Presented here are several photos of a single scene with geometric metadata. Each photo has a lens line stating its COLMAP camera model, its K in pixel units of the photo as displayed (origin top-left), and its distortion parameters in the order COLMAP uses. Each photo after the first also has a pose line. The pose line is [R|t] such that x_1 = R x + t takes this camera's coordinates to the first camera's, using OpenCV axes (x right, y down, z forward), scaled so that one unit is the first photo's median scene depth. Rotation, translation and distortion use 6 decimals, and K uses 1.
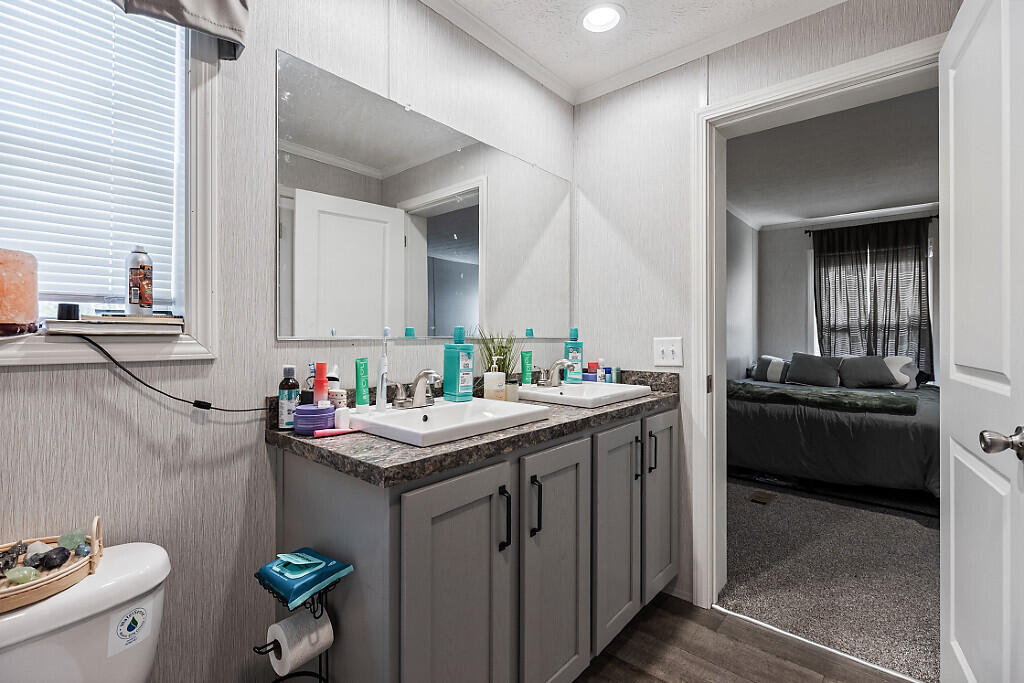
lens RADIAL K [[459.2, 0, 506.4], [0, 459.2, 338.6], [0, 0, 1]] dist [-0.000434, -0.001167]
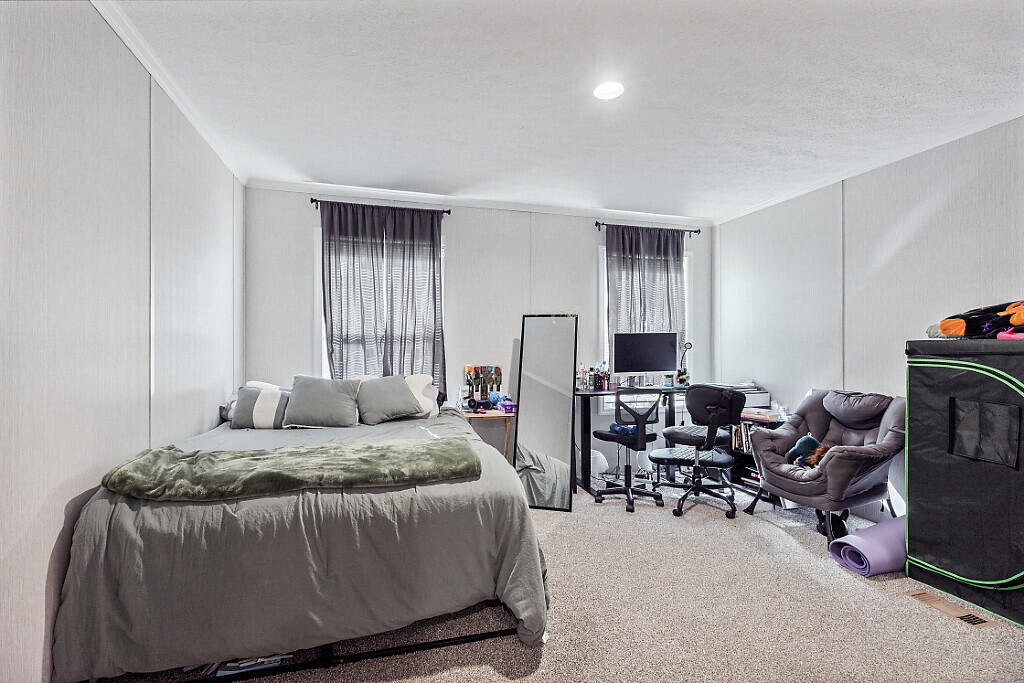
lens RADIAL K [[459.2, 0, 506.4], [0, 459.2, 338.6], [0, 0, 1]] dist [-0.000434, -0.001167]
pose [[0.548289, 0.013797, 0.836175, 0.256295], [0.010382, 0.999675, -0.023302, -0.003807], [-0.836224, 0.021457, 0.547968, 0.410380]]
